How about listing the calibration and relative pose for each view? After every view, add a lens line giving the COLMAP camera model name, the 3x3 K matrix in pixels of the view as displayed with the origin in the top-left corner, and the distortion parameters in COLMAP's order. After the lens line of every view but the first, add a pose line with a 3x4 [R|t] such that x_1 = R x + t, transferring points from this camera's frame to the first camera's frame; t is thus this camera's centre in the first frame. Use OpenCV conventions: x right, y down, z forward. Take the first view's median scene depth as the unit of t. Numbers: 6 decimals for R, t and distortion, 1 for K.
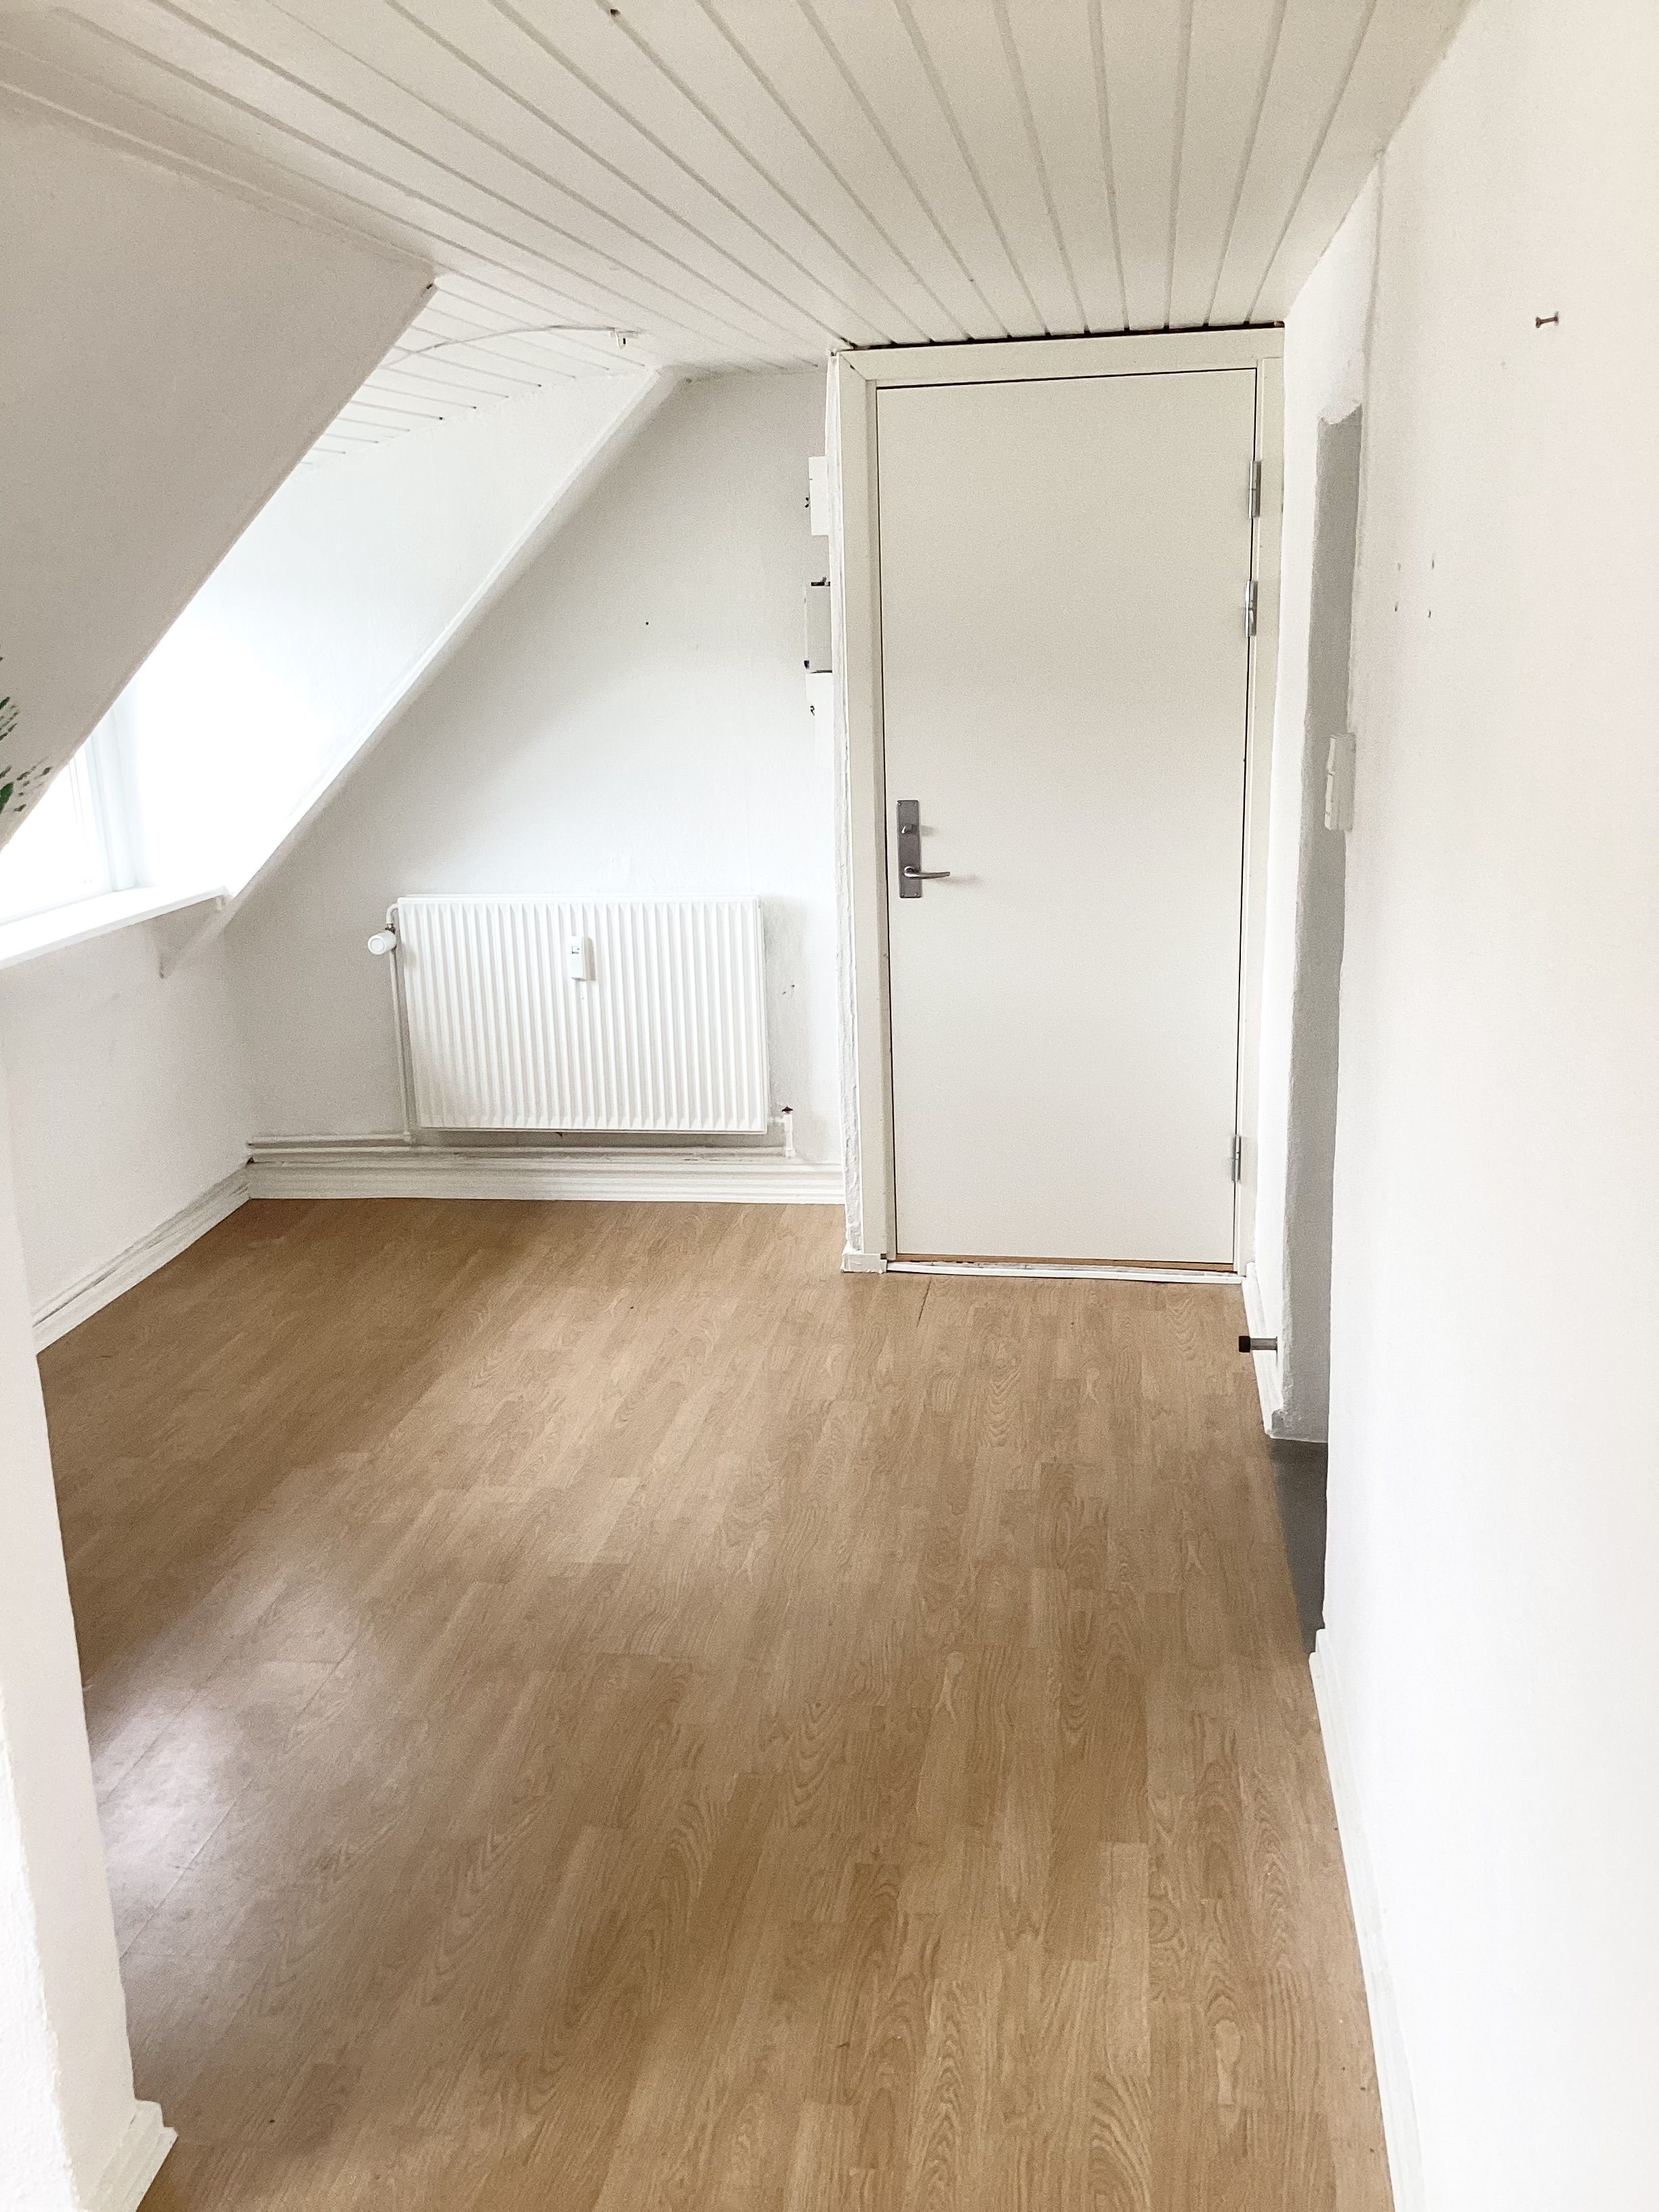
lens RADIAL K [[1965.3, 0, 735.9], [0, 1965.3, 1088.3], [0, 0, 1]] dist [0.099854, -0.176157]
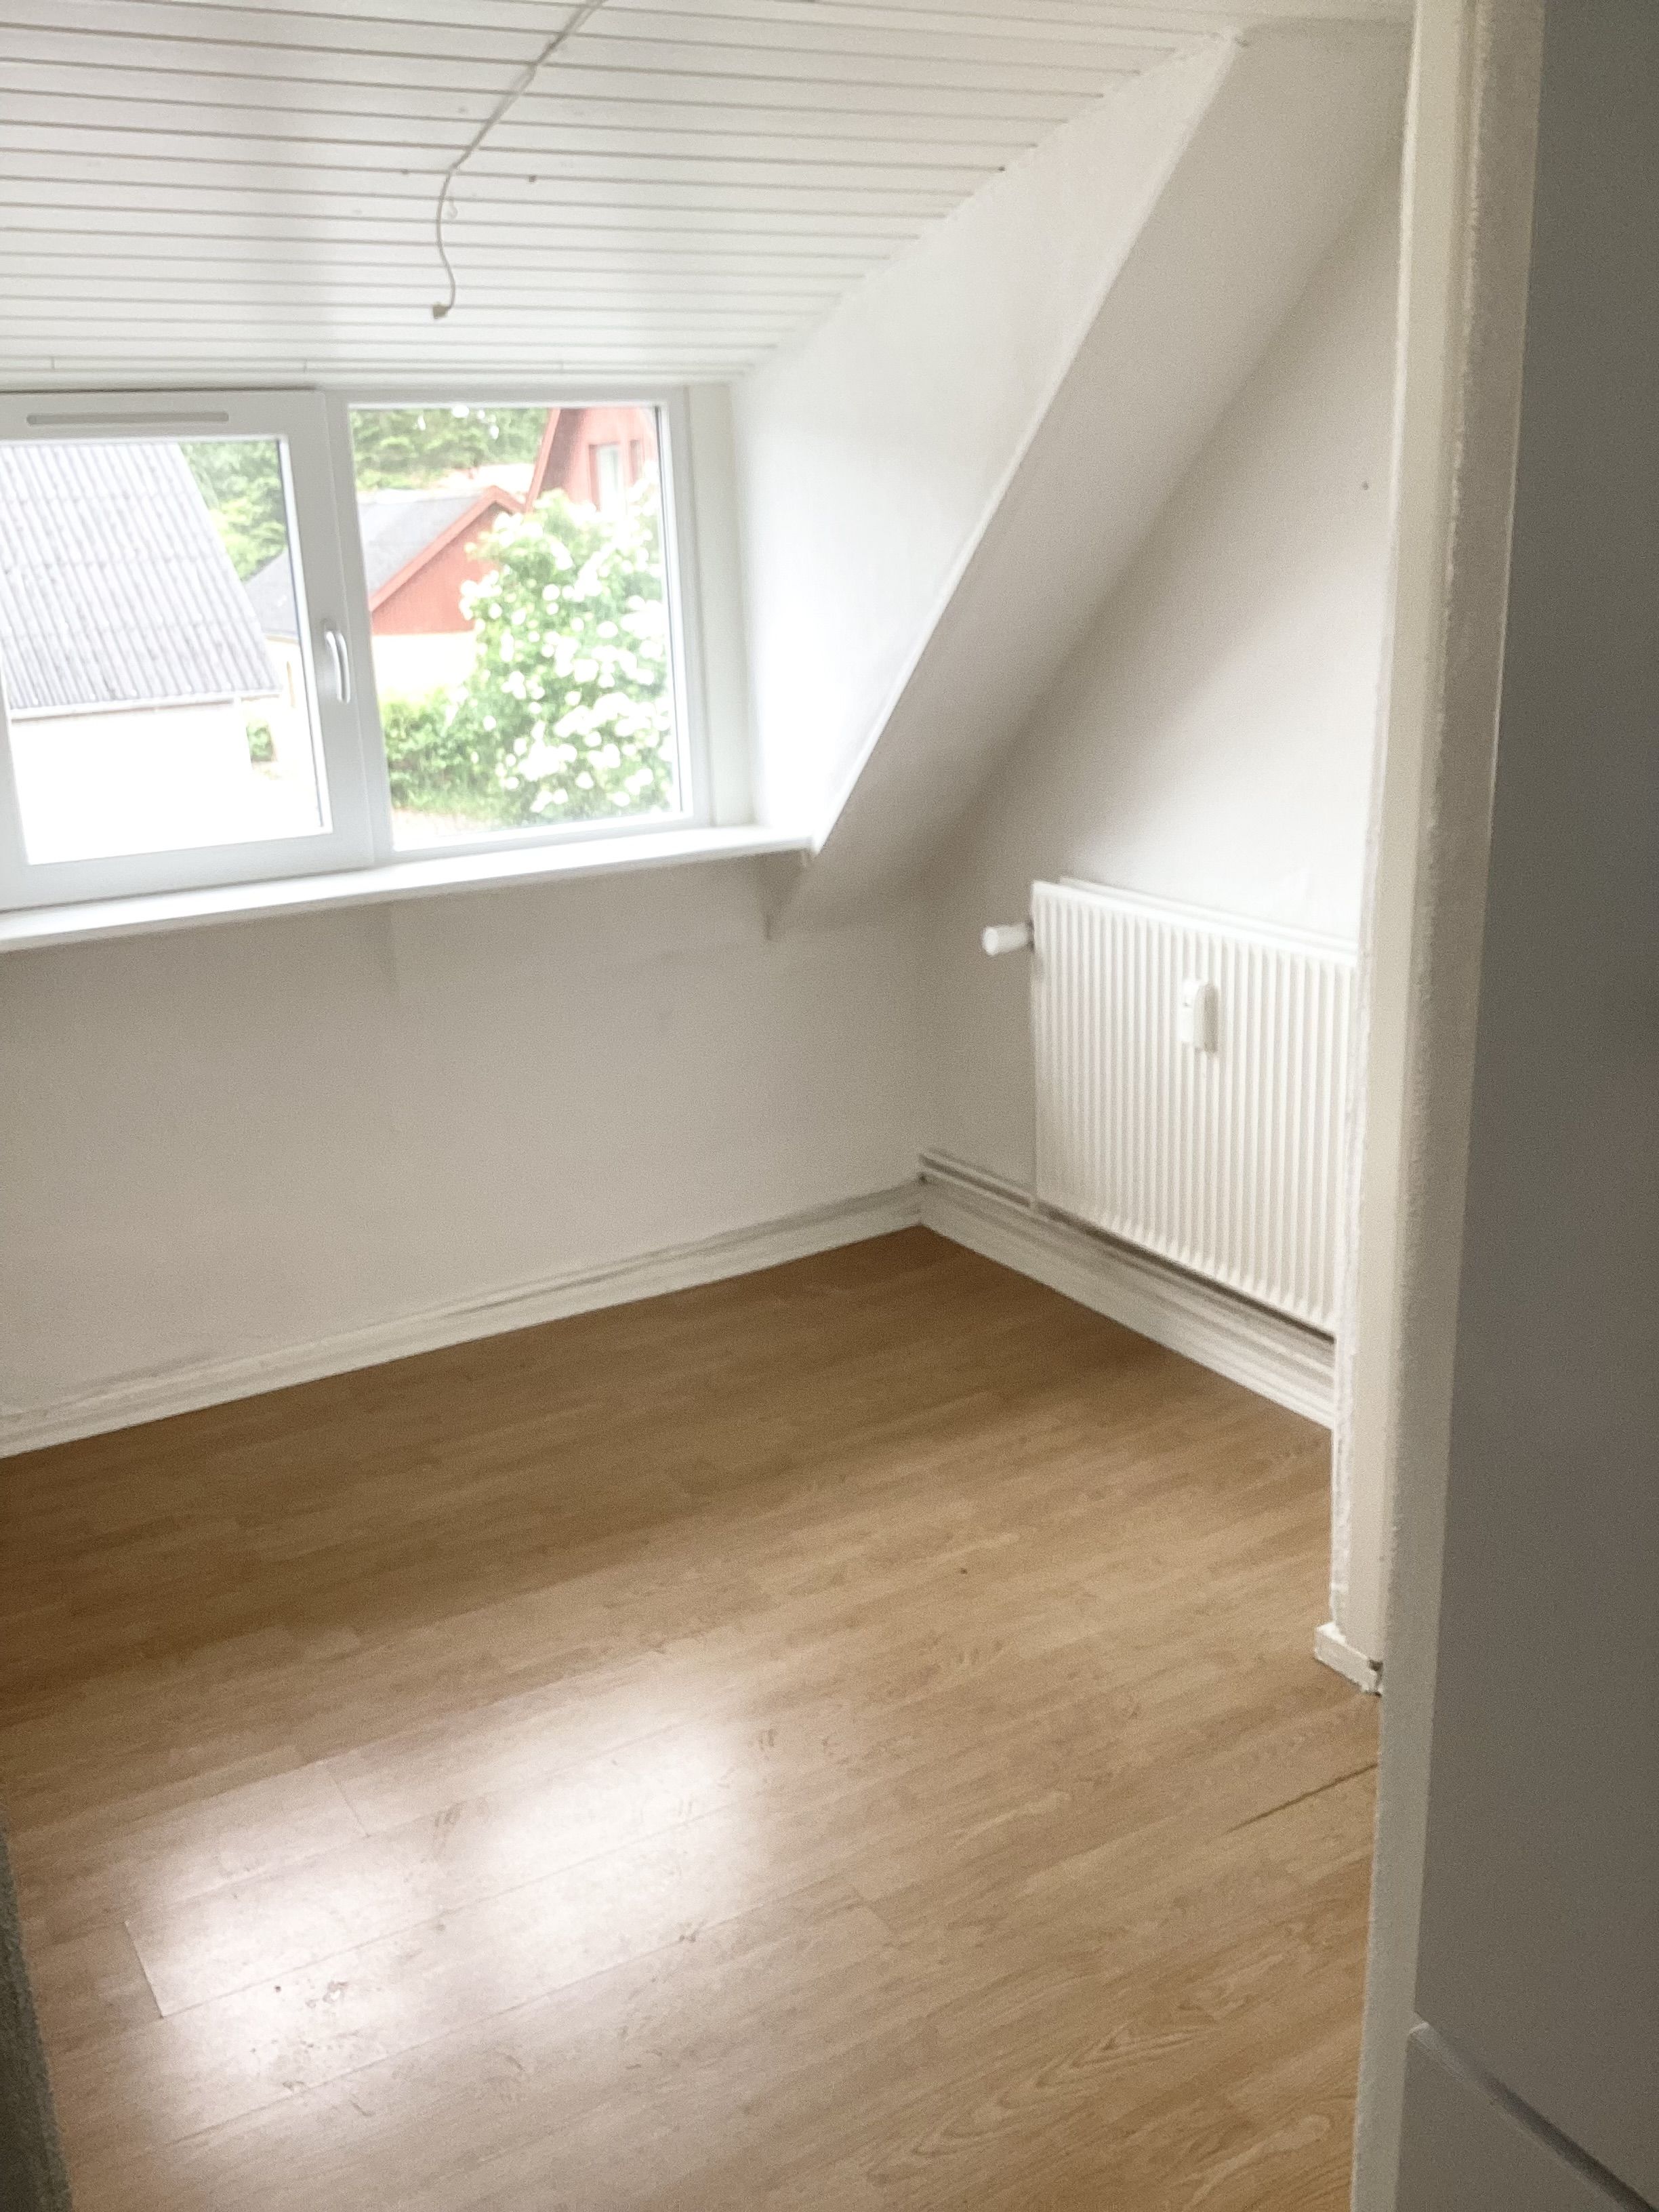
lens RADIAL K [[1965.3, 0, 735.9], [0, 1965.3, 1088.3], [0, 0, 1]] dist [0.099854, -0.176157]
pose [[0.662956, 0.222479, -0.714837, 0.305401], [-0.173946, 0.974469, 0.141963, -0.114225], [0.728170, 0.030228, 0.684729, 0.467087]]
